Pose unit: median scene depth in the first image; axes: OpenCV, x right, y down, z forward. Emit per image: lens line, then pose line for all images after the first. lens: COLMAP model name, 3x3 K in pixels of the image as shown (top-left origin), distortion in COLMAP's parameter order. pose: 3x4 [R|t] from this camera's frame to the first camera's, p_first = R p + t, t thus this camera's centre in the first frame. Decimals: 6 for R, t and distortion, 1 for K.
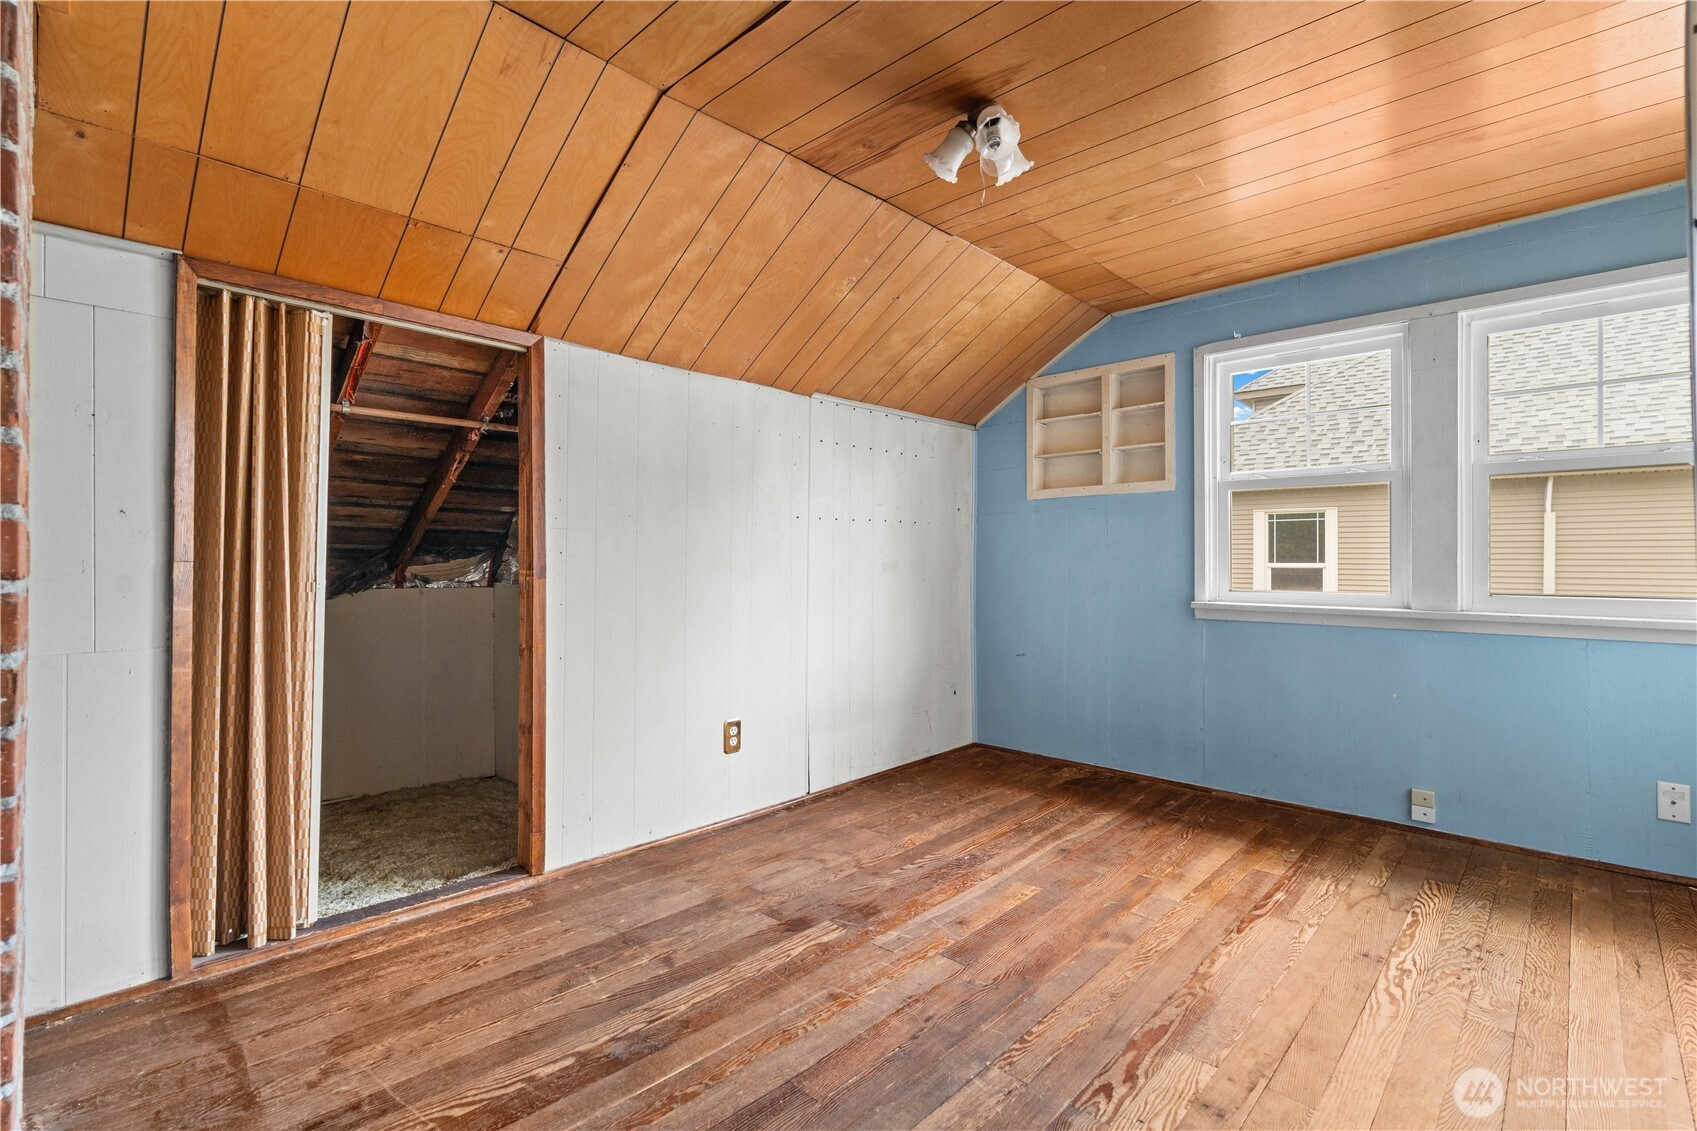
lens RADIAL K [[770.1, 0, 863.8], [0, 770.1, 559.5], [0, 0, 1]] dist [-0.008728, 0.003960]
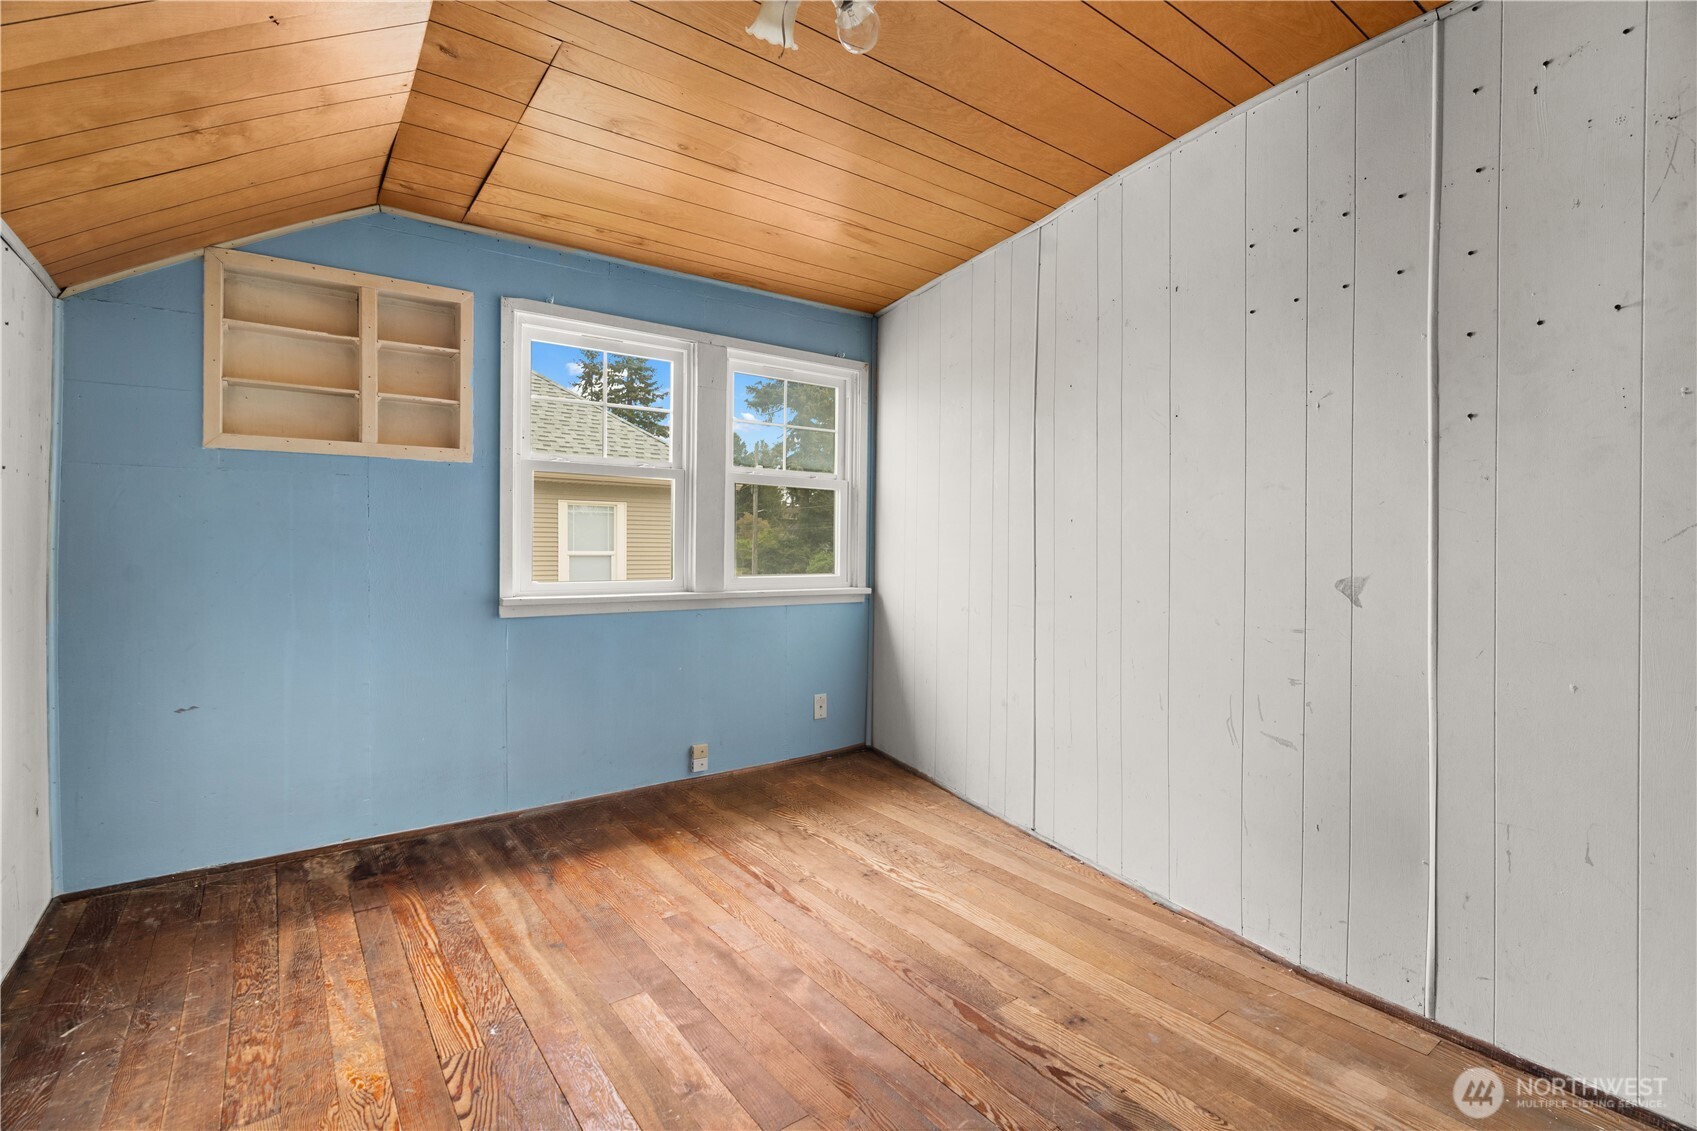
lens RADIAL K [[770.1, 0, 822.7], [0, 770.1, 558.0], [0, 0, 1]] dist [-0.008728, 0.003960]
pose [[0.199961, -0.012161, 0.979728, -0.412051], [-0.005475, 0.999893, 0.013529, -0.003956], [-0.979788, -0.008069, 0.199873, 0.616079]]
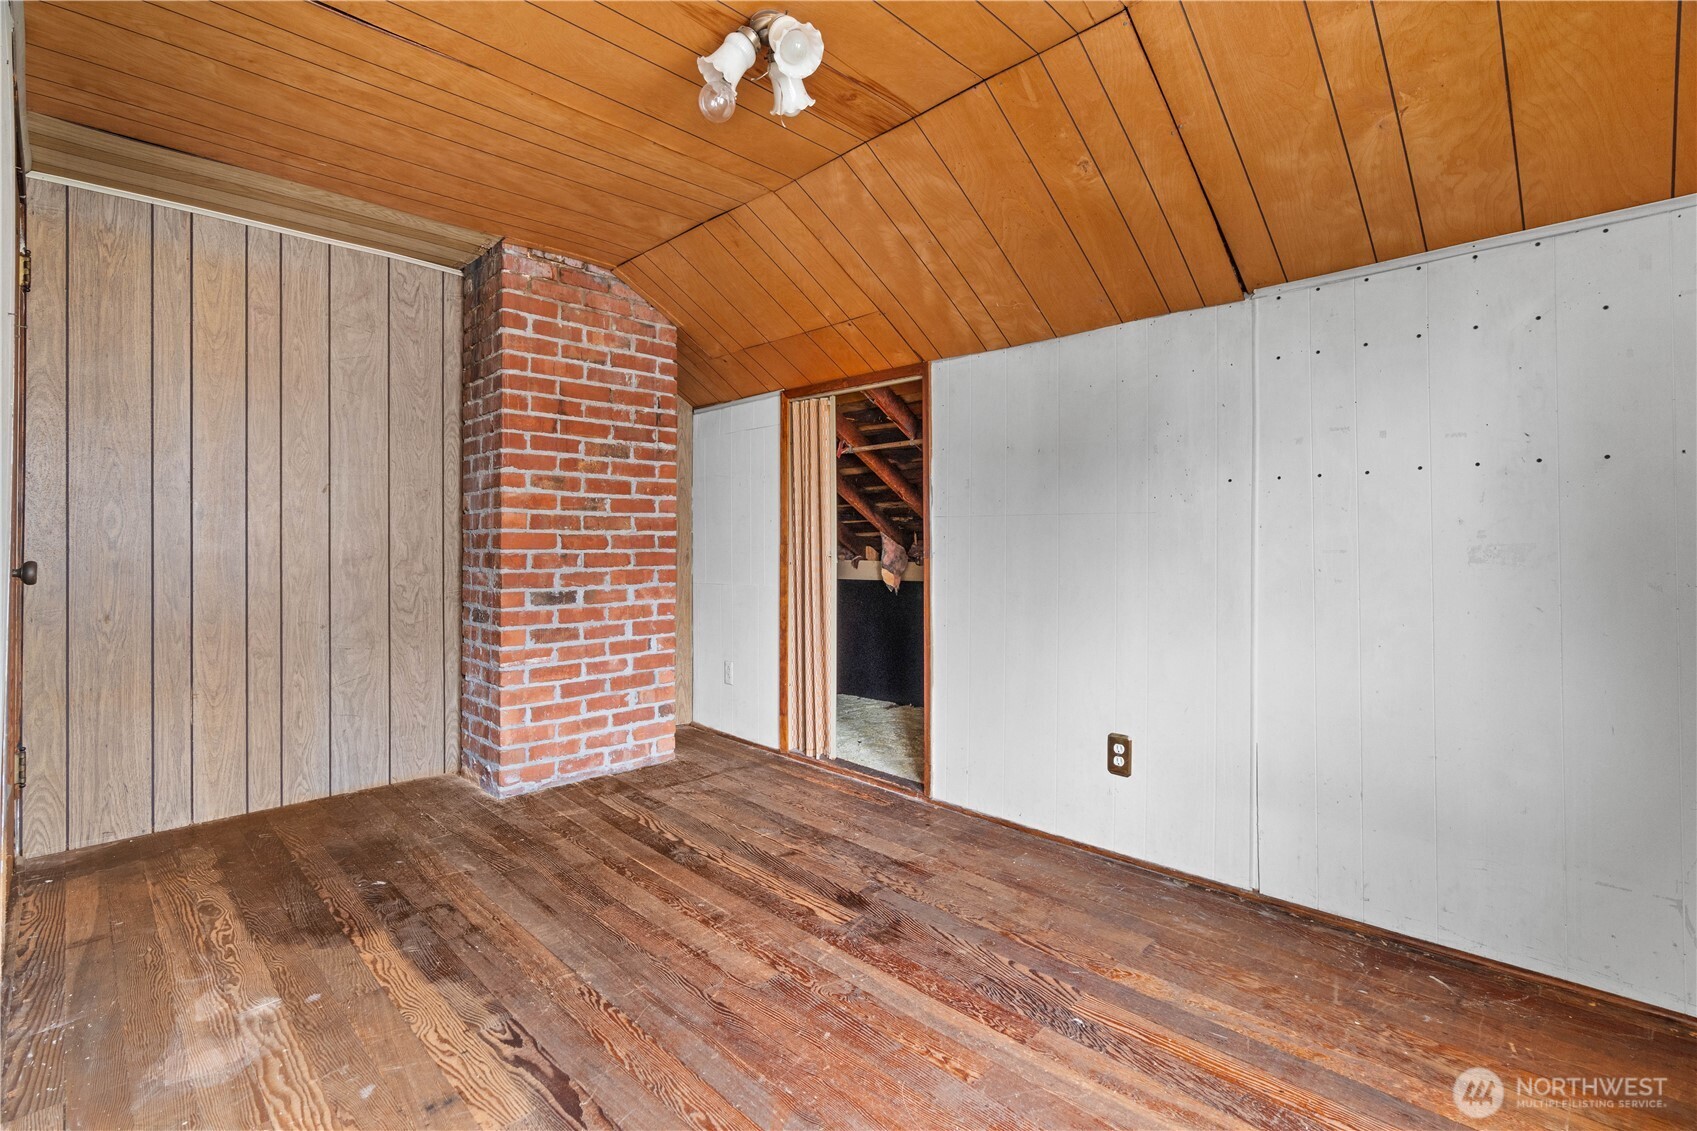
lens RADIAL K [[770.1, 0, 834.4], [0, 770.1, 537.9], [0, 0, 1]] dist [-0.008728, 0.003960]
pose [[-0.032994, -0.009177, -0.999413, 0.758814], [0.002683, 0.999953, -0.009270, 0.003589], [0.999452, -0.002987, -0.032968, 0.821098]]
